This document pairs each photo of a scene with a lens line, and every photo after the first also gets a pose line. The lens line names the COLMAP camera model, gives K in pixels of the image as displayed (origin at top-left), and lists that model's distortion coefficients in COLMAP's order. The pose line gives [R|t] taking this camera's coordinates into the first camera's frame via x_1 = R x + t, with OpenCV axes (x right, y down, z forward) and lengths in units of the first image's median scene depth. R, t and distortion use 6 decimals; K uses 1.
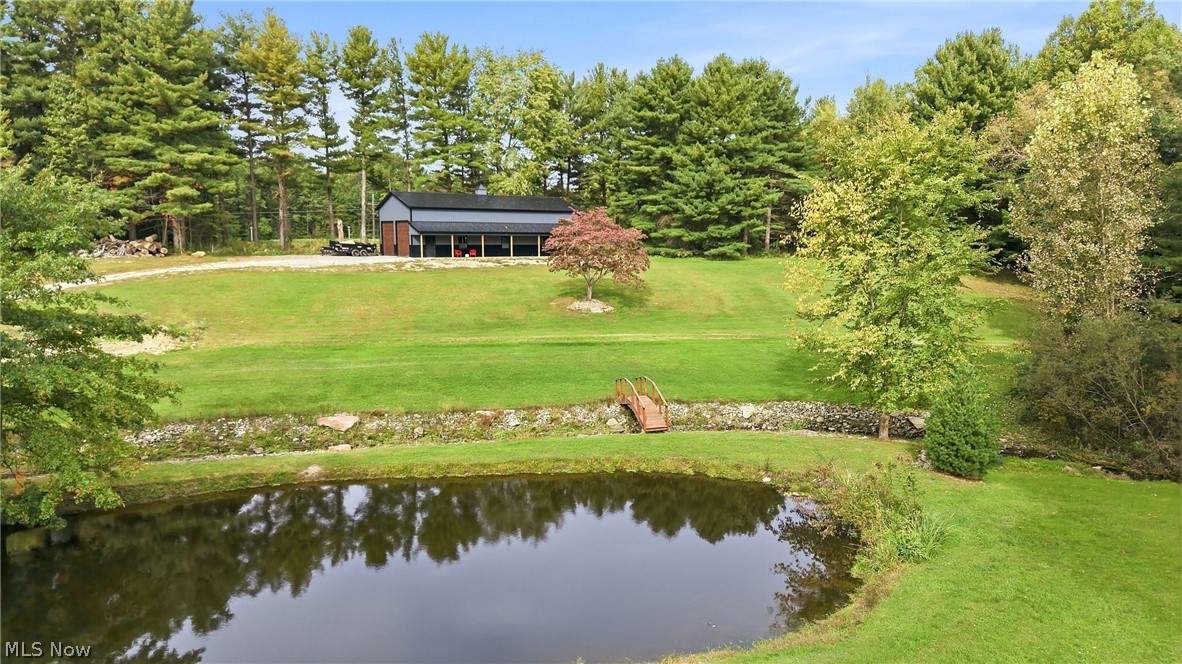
lens RADIAL K [[792.4, 0, 597.2], [0, 792.4, 336.9], [0, 0, 1]] dist [0.004320, -0.004662]
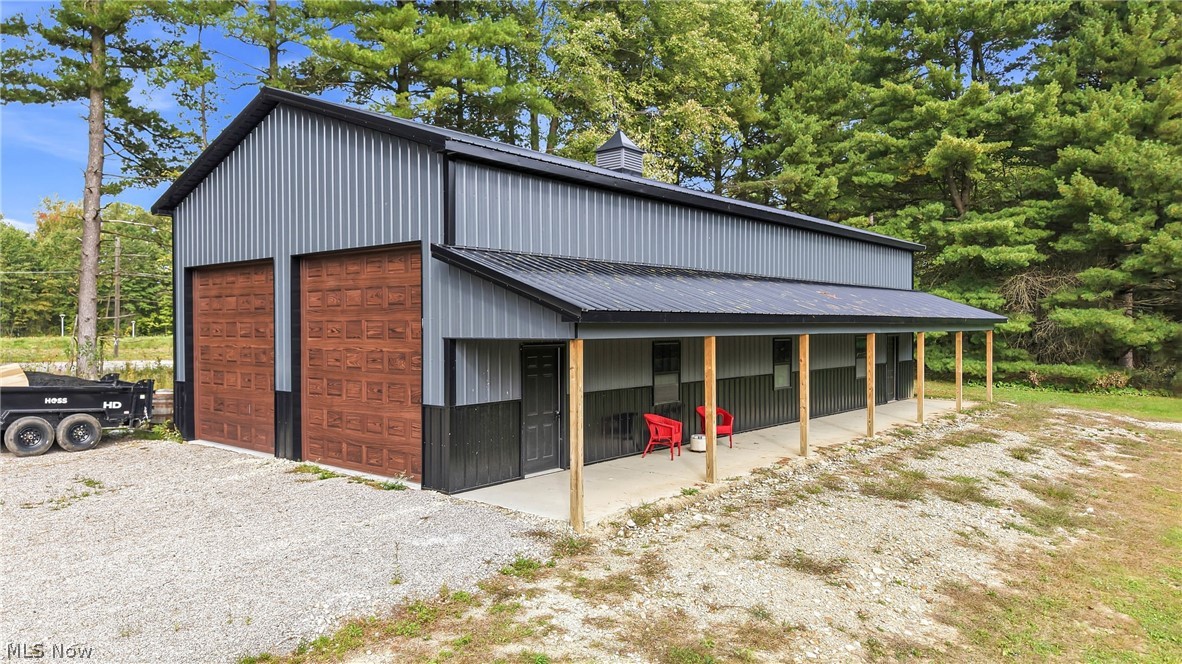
lens RADIAL K [[792.4, 0, 590.2], [0, 792.4, 329.9], [0, 0, 1]] dist [0.004320, -0.004662]
pose [[0.961583, -0.007765, 0.274404, -0.217175], [0.041456, 0.992243, -0.117196, -0.097091], [-0.271366, 0.124069, 0.954446, 0.741938]]
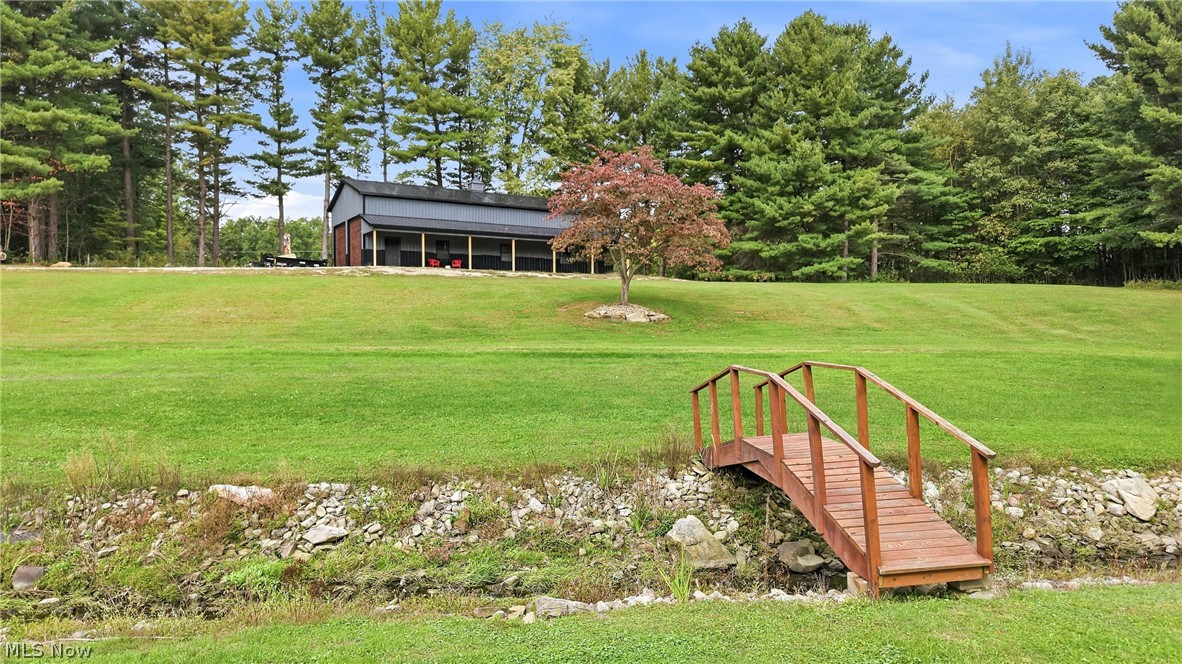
lens RADIAL K [[792.4, 0, 593.6], [0, 792.4, 326.1], [0, 0, 1]] dist [0.004320, -0.004662]
pose [[0.998191, -0.004607, -0.059952, 0.001244], [-0.003156, 0.991674, -0.128739, 0.031093], [0.060046, 0.128695, 0.989865, 0.306937]]
